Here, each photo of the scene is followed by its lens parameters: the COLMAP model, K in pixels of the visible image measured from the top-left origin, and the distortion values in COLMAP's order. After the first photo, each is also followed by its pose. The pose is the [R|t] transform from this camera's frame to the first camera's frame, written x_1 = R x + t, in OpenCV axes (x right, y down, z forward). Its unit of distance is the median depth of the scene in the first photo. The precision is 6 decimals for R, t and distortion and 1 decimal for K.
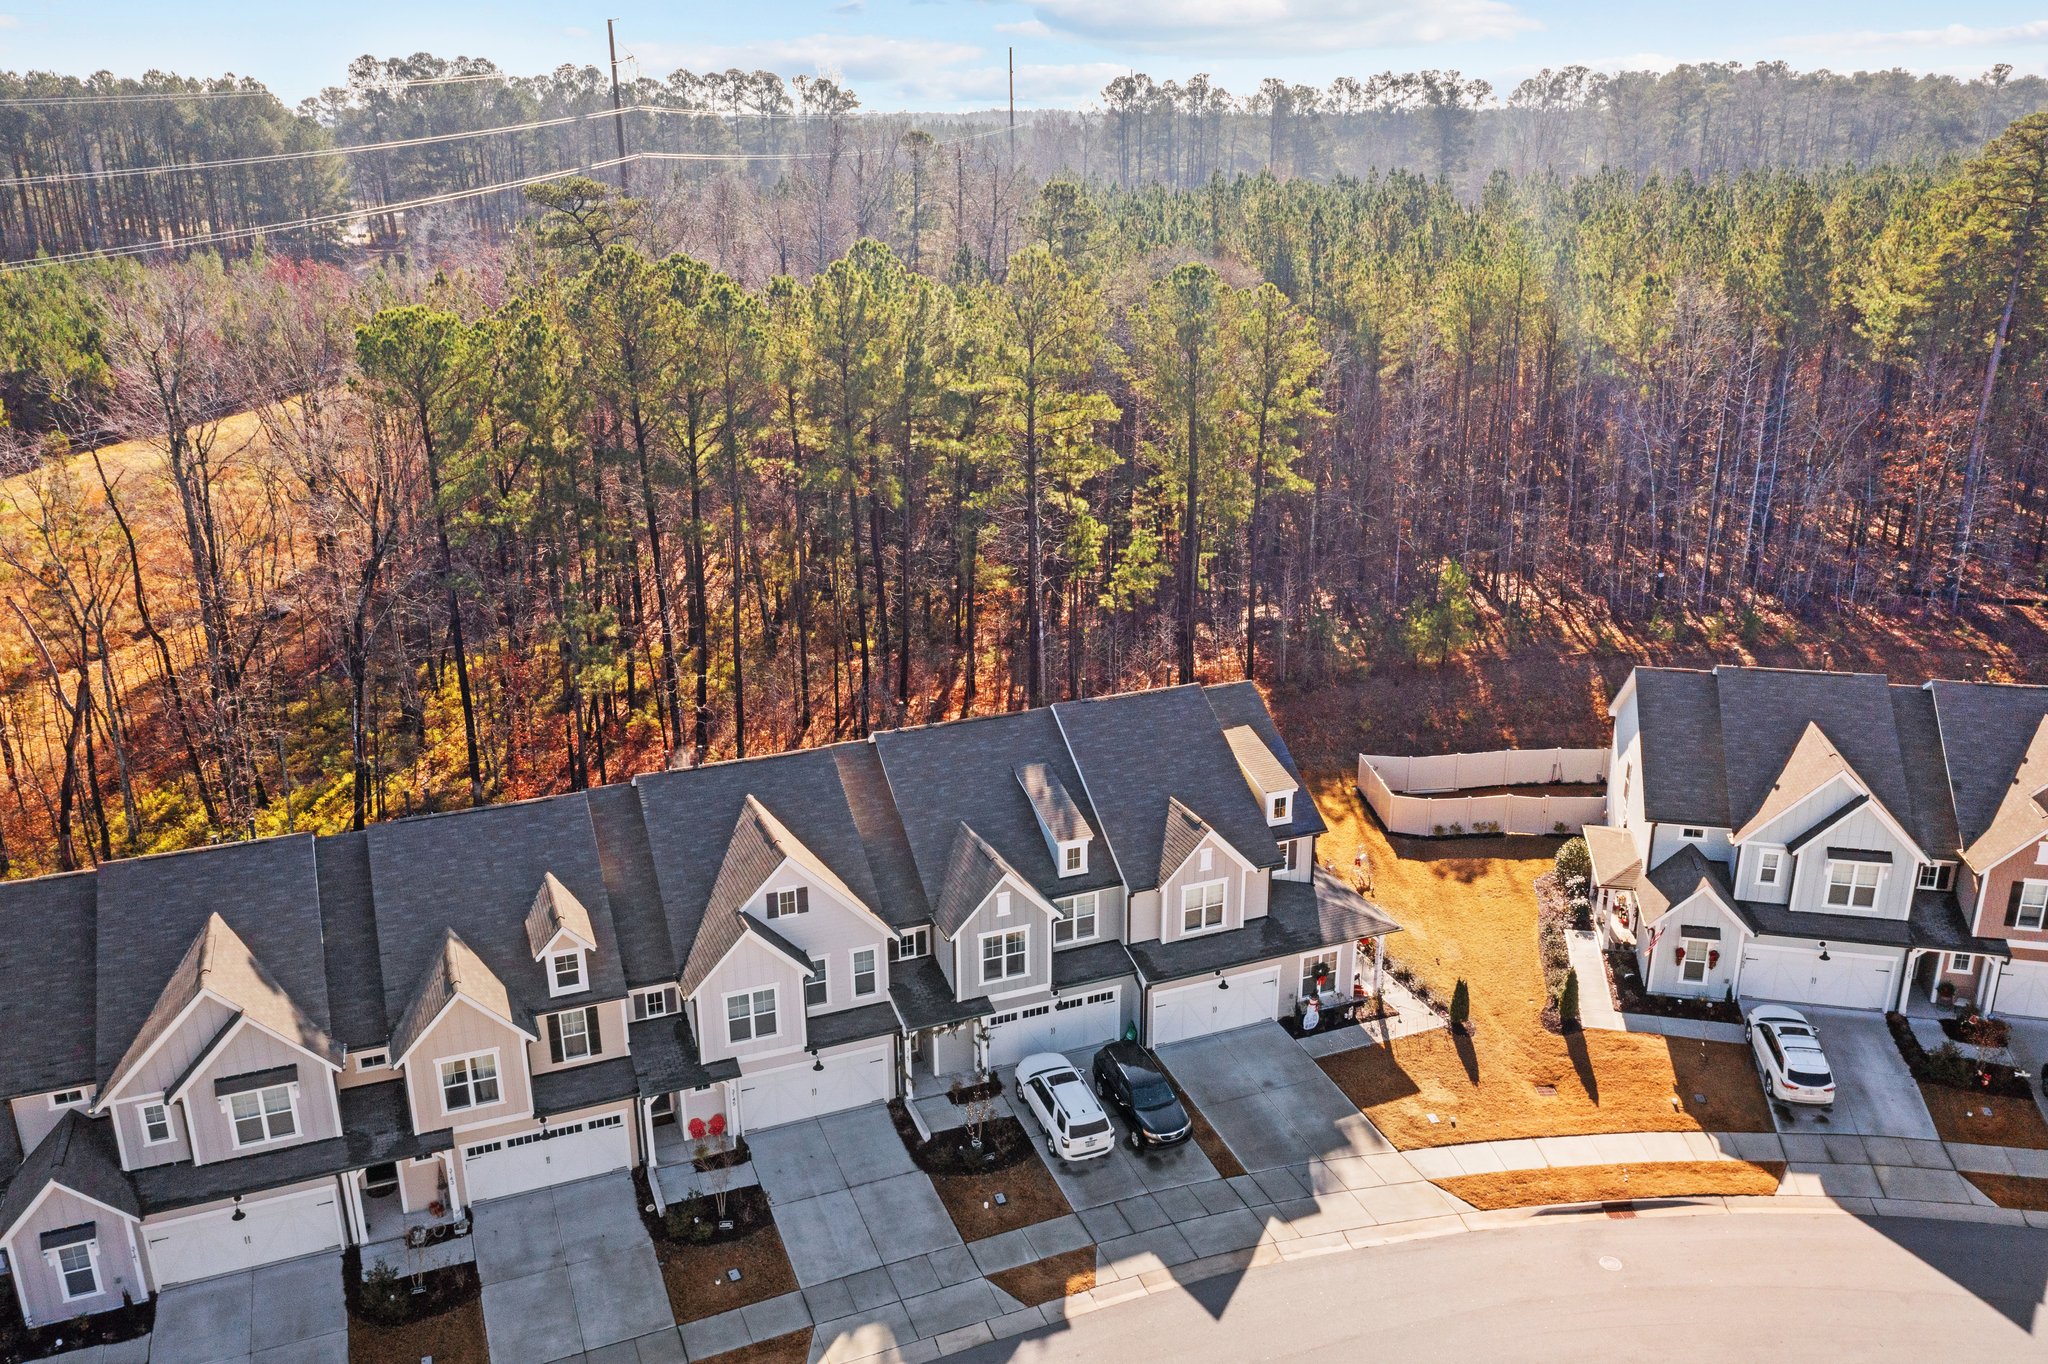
lens RADIAL K [[1614.9, 0, 1003.7], [0, 1614.9, 679.1], [0, 0, 1]] dist [-0.005655, -0.002838]
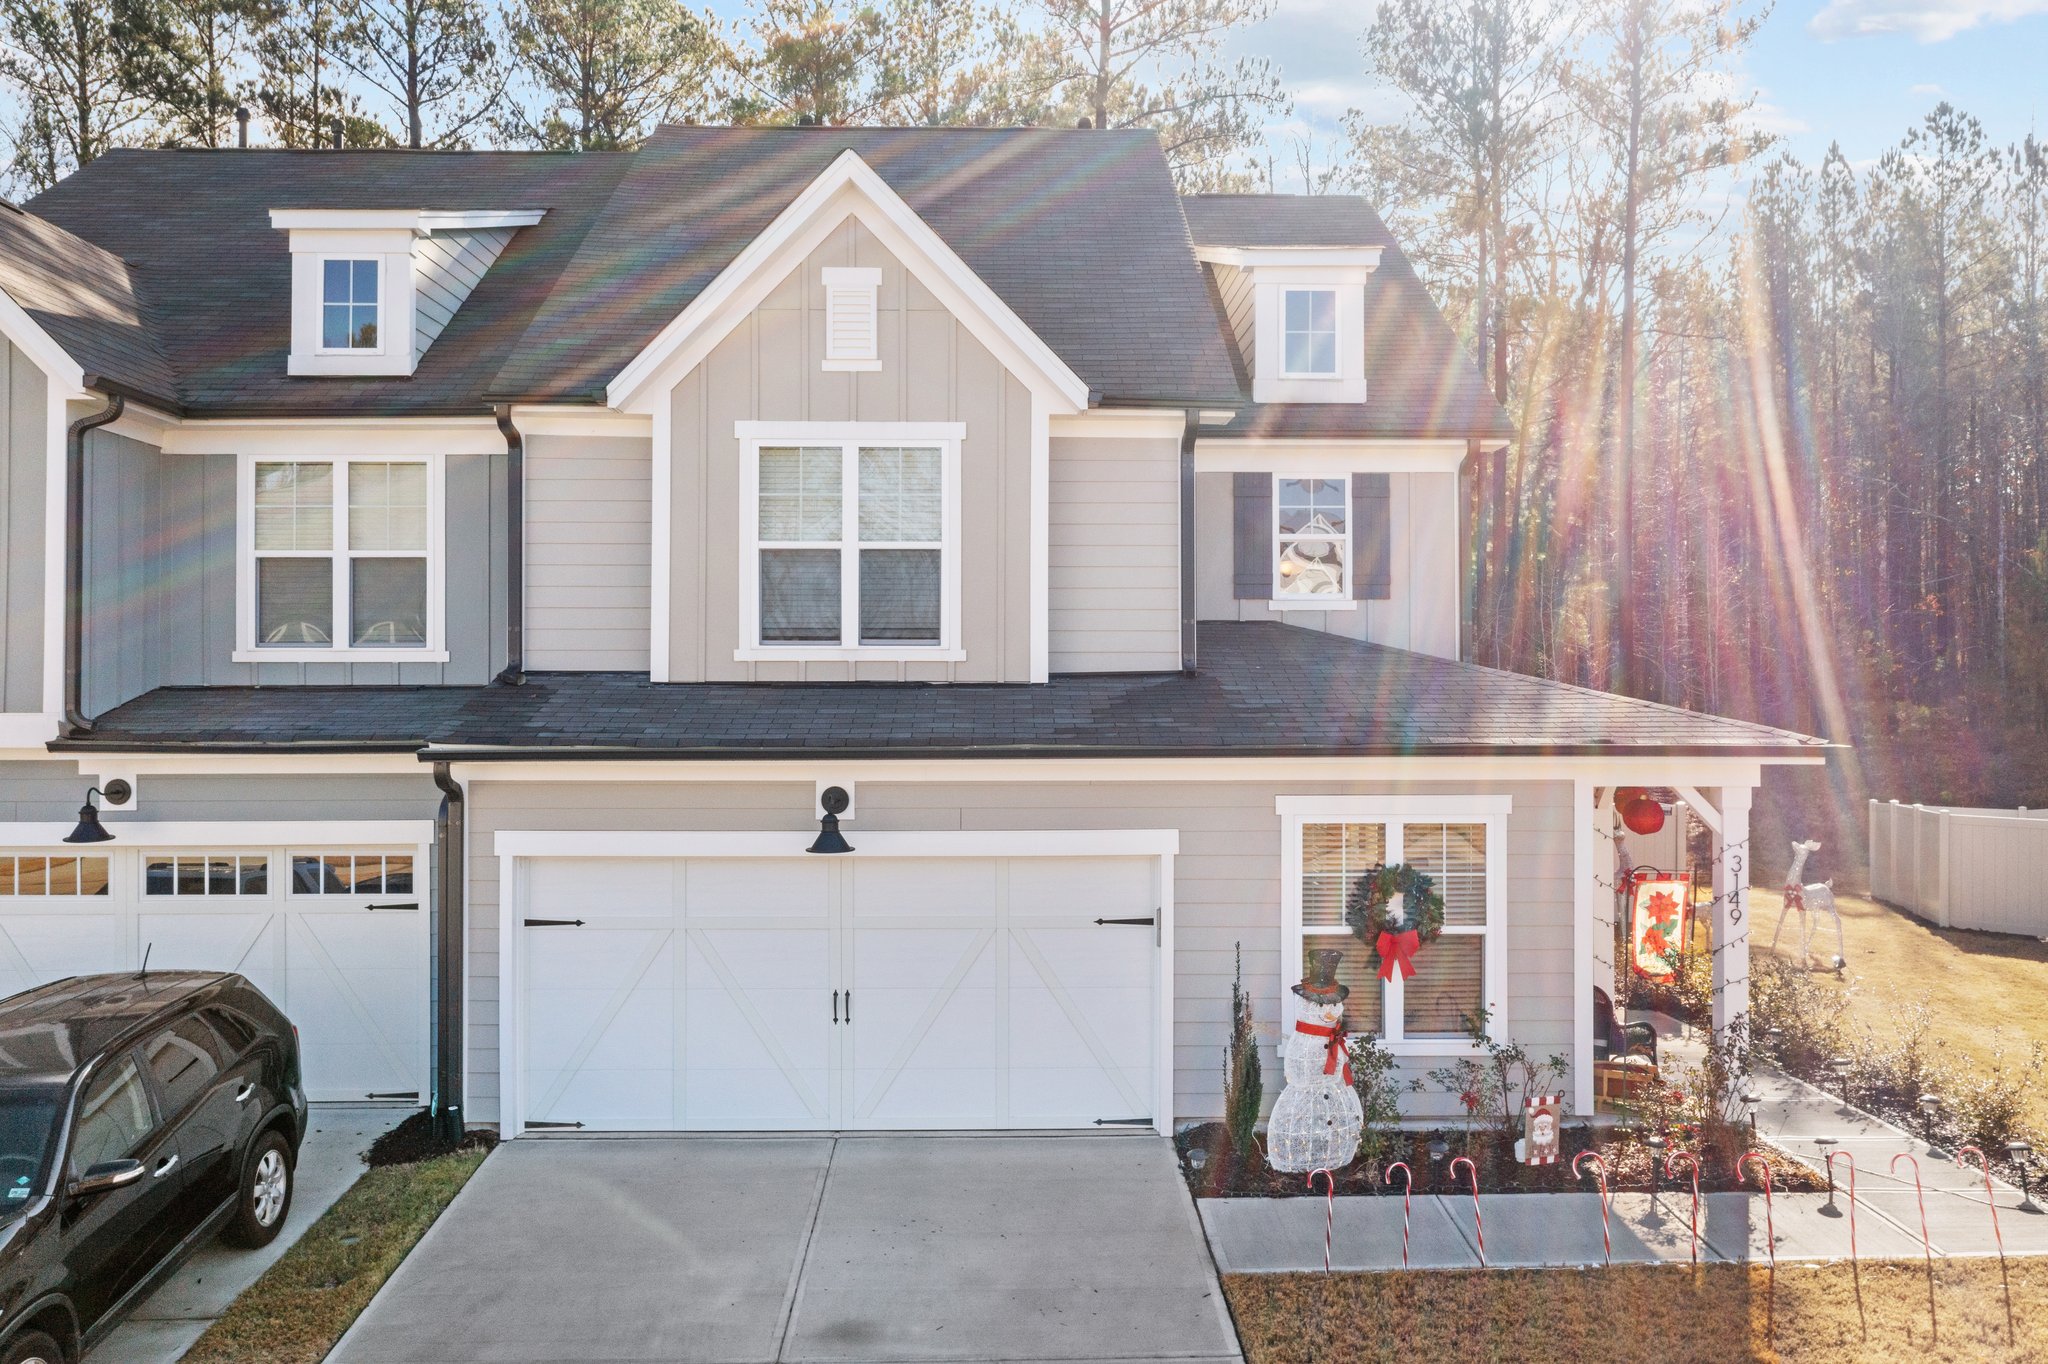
lens RADIAL K [[1614.9, 0, 1003.7], [0, 1614.9, 679.1], [0, 0, 1]] dist [-0.005655, -0.002838]
pose [[0.937241, 0.012906, -0.348444, 0.228355], [-0.125963, 0.944360, -0.303837, 0.229478], [0.325135, 0.328659, 0.886719, 0.816120]]
